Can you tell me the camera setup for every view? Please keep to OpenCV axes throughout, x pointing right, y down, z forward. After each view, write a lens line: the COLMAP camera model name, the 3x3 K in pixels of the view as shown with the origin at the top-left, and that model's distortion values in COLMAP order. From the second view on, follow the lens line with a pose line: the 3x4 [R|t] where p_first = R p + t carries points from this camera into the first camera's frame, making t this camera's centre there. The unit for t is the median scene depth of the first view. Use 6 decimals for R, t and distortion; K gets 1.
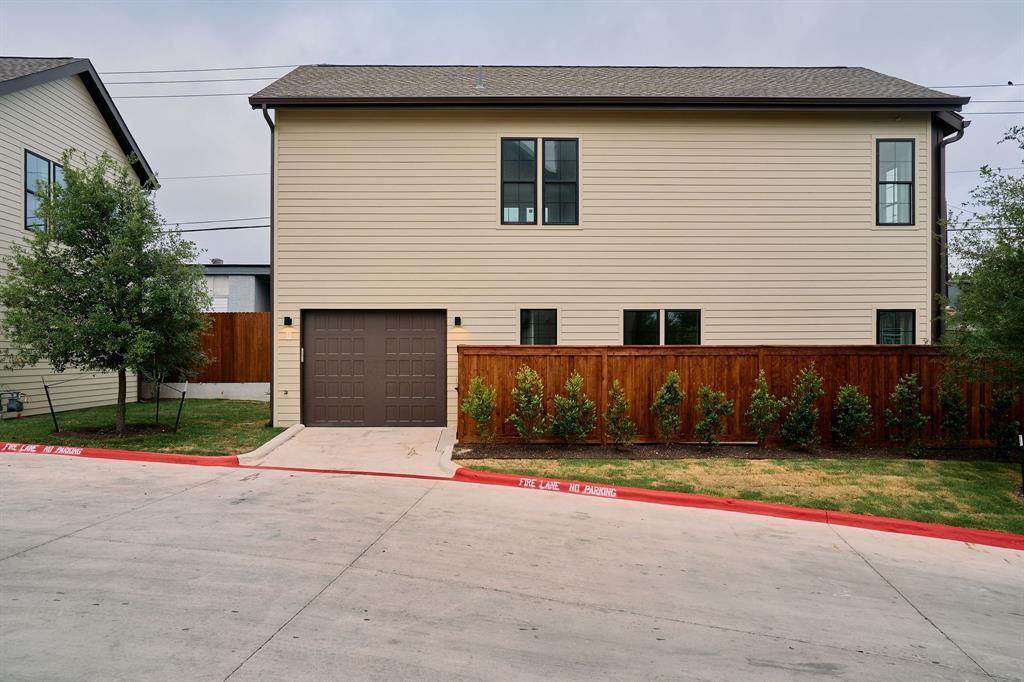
lens RADIAL K [[612.4, 0, 510.3], [0, 612.4, 357.0], [0, 0, 1]] dist [-0.041979, 0.035955]
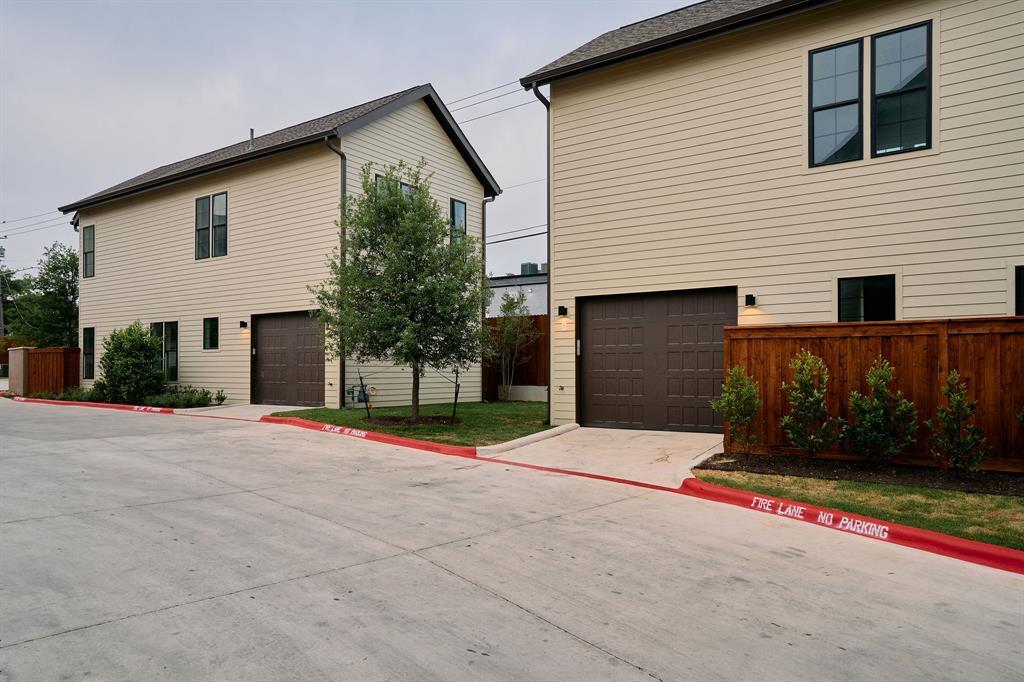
lens RADIAL K [[692.3, 0, 511.3], [0, 692.3, 364.8], [0, 0, 1]] dist [-0.028189, 0.050337]
pose [[0.809484, -0.006619, -0.587105, 0.266020], [0.003052, 0.999970, -0.007066, 0.042693], [0.587134, 0.003928, 0.809480, 0.148590]]
